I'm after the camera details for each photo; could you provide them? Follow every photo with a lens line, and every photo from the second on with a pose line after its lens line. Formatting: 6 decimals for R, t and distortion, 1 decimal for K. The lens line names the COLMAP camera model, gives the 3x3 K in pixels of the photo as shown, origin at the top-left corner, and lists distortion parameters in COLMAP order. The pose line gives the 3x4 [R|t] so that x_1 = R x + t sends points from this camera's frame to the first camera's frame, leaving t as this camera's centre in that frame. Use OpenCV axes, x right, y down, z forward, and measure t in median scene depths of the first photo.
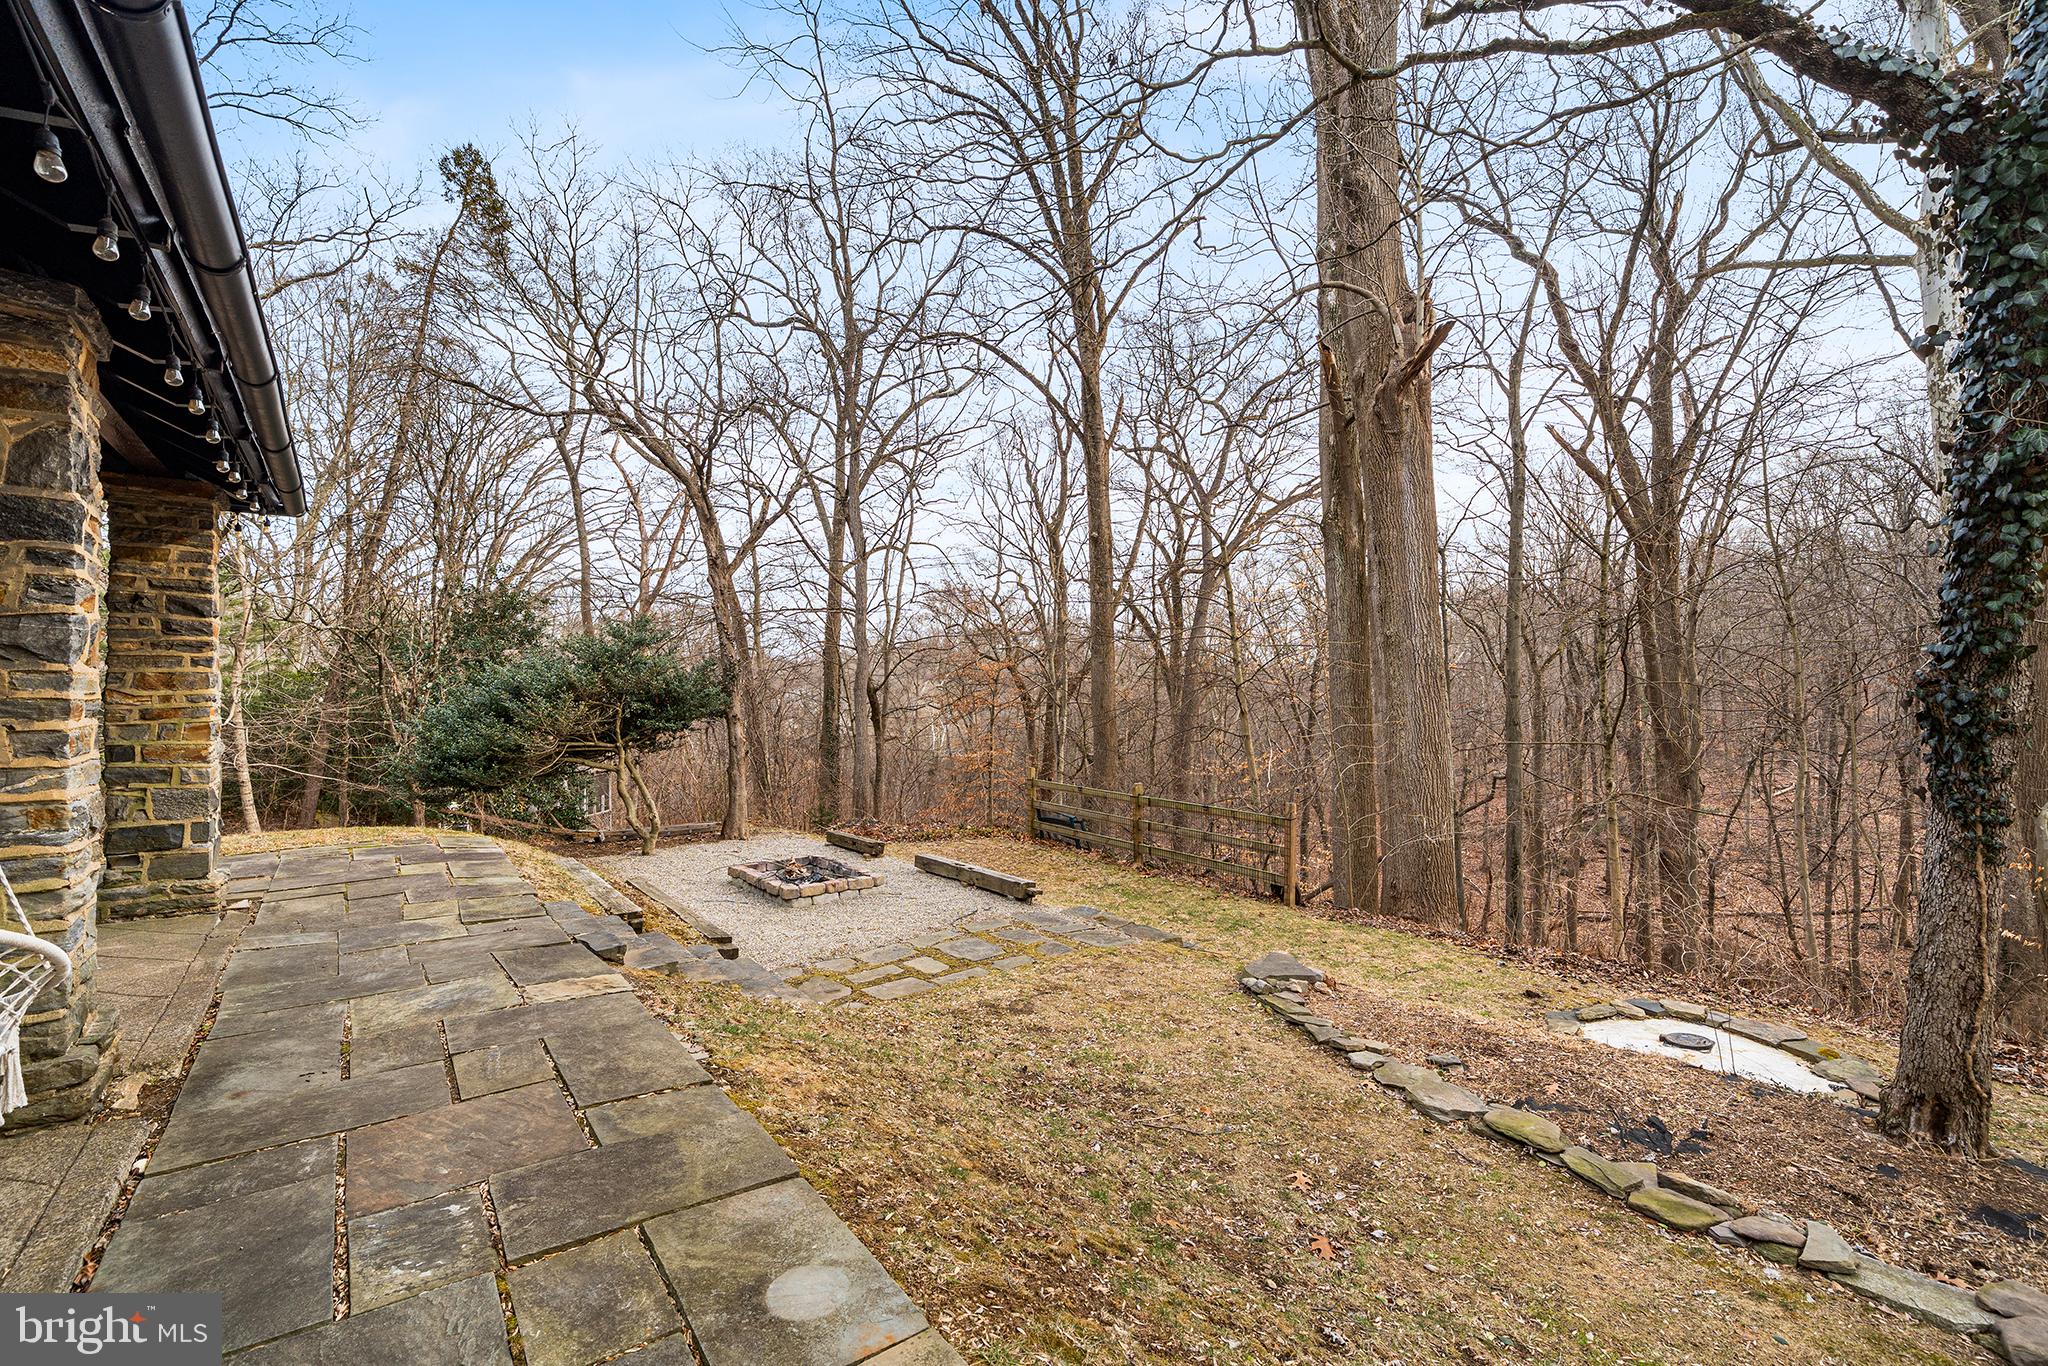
lens RADIAL K [[888.6, 0, 1028.0], [0, 888.6, 688.5], [0, 0, 1]] dist [-0.001141, -0.000144]
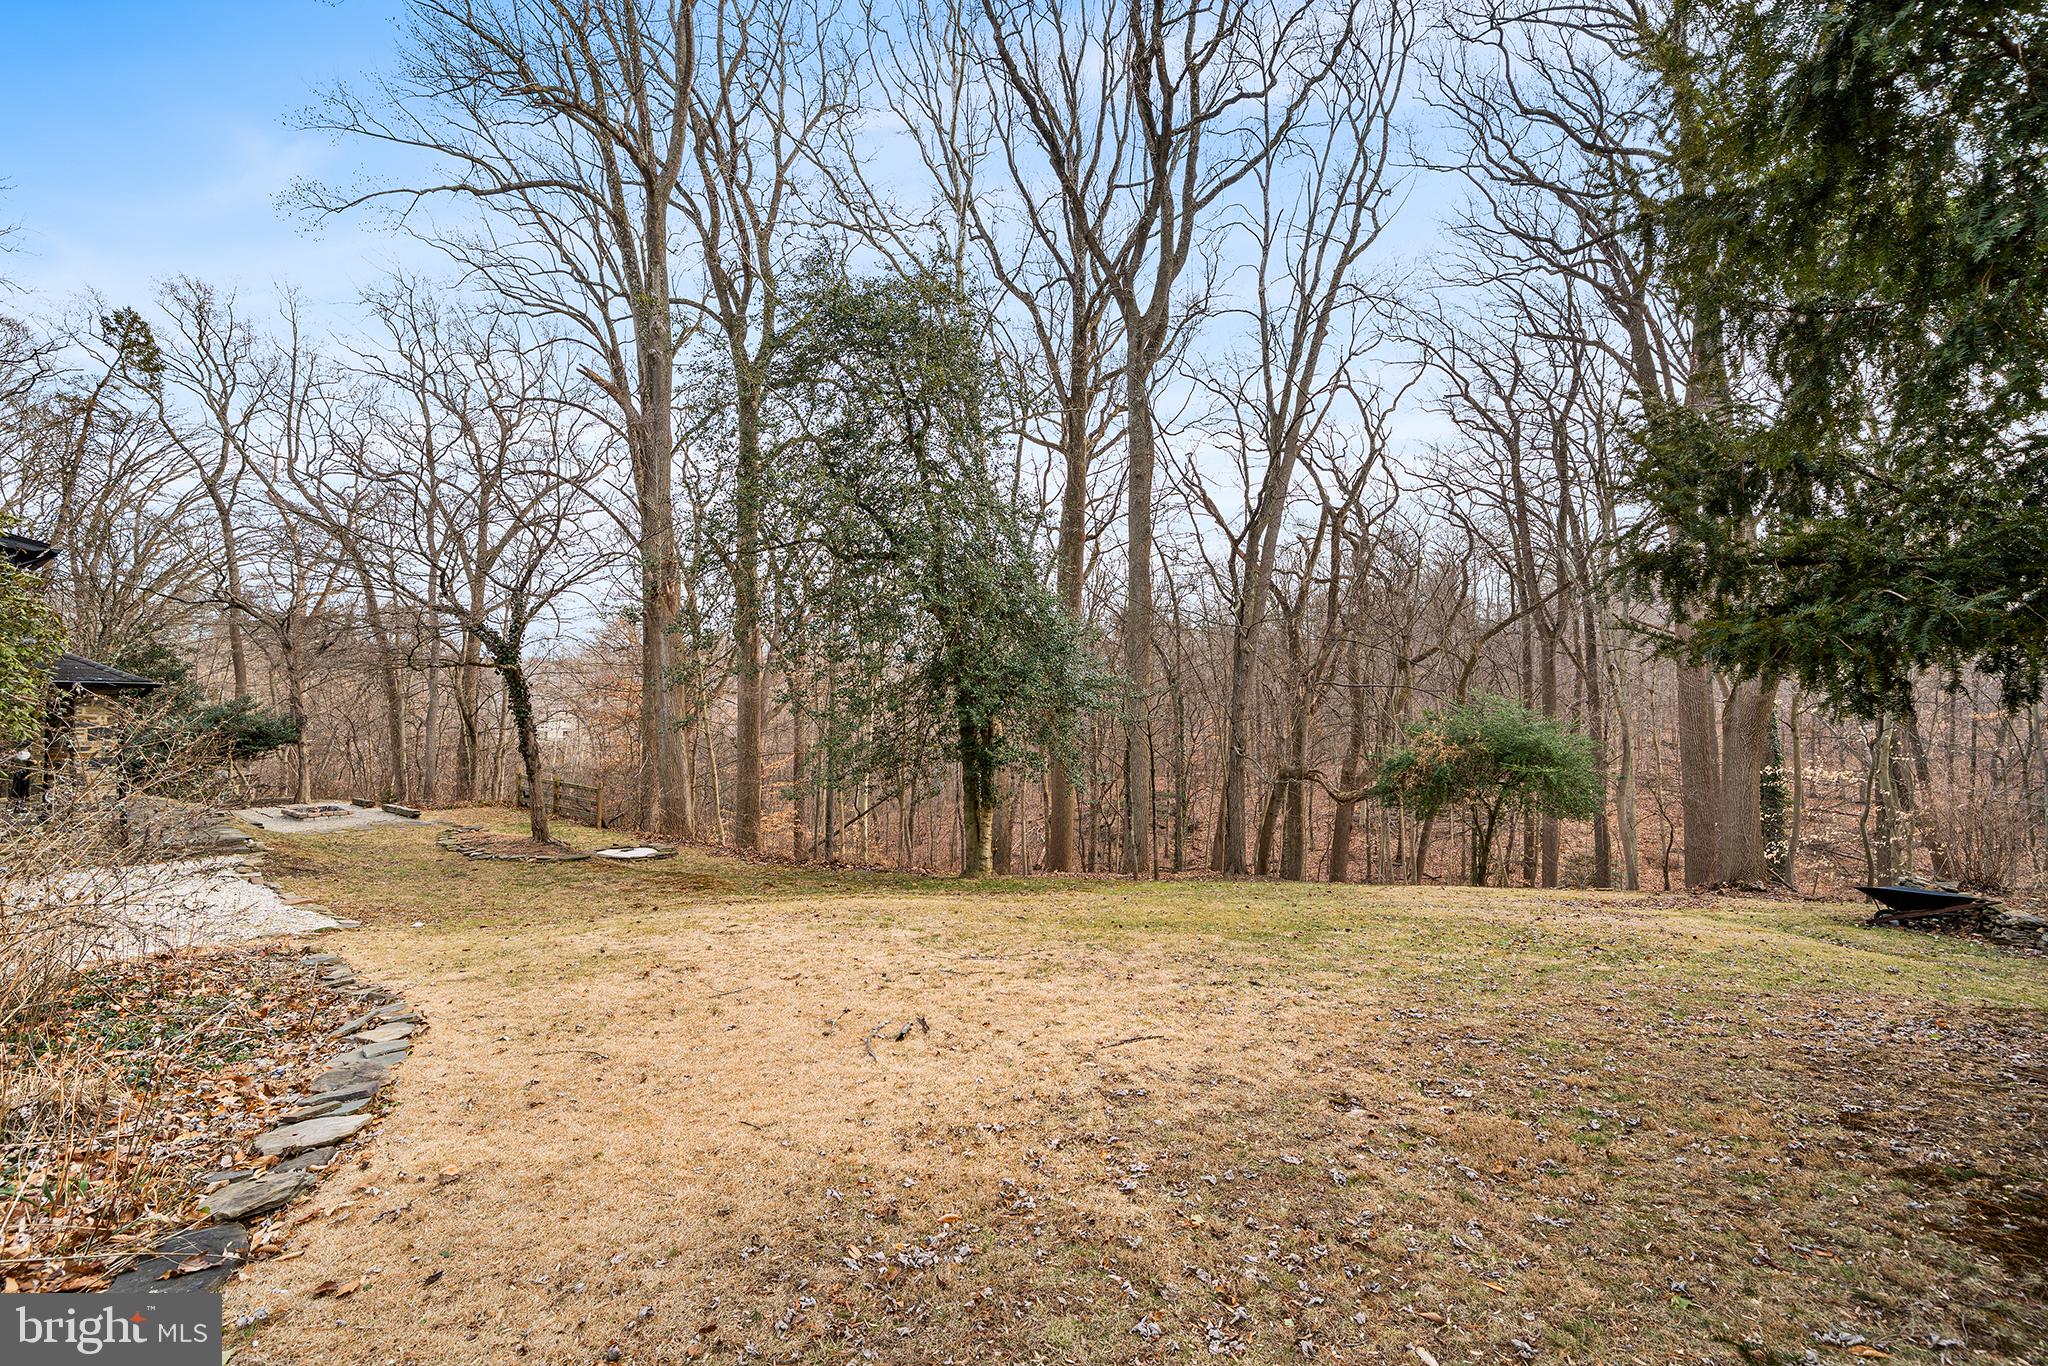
lens RADIAL K [[888.6, 0, 1019.2], [0, 888.6, 684.2], [0, 0, 1]] dist [-0.001141, -0.000144]
pose [[0.967786, 0.007715, 0.251655, 0.268404], [-0.001904, 0.999726, -0.023328, -0.021913], [-0.251766, 0.022097, 0.967536, -0.494921]]
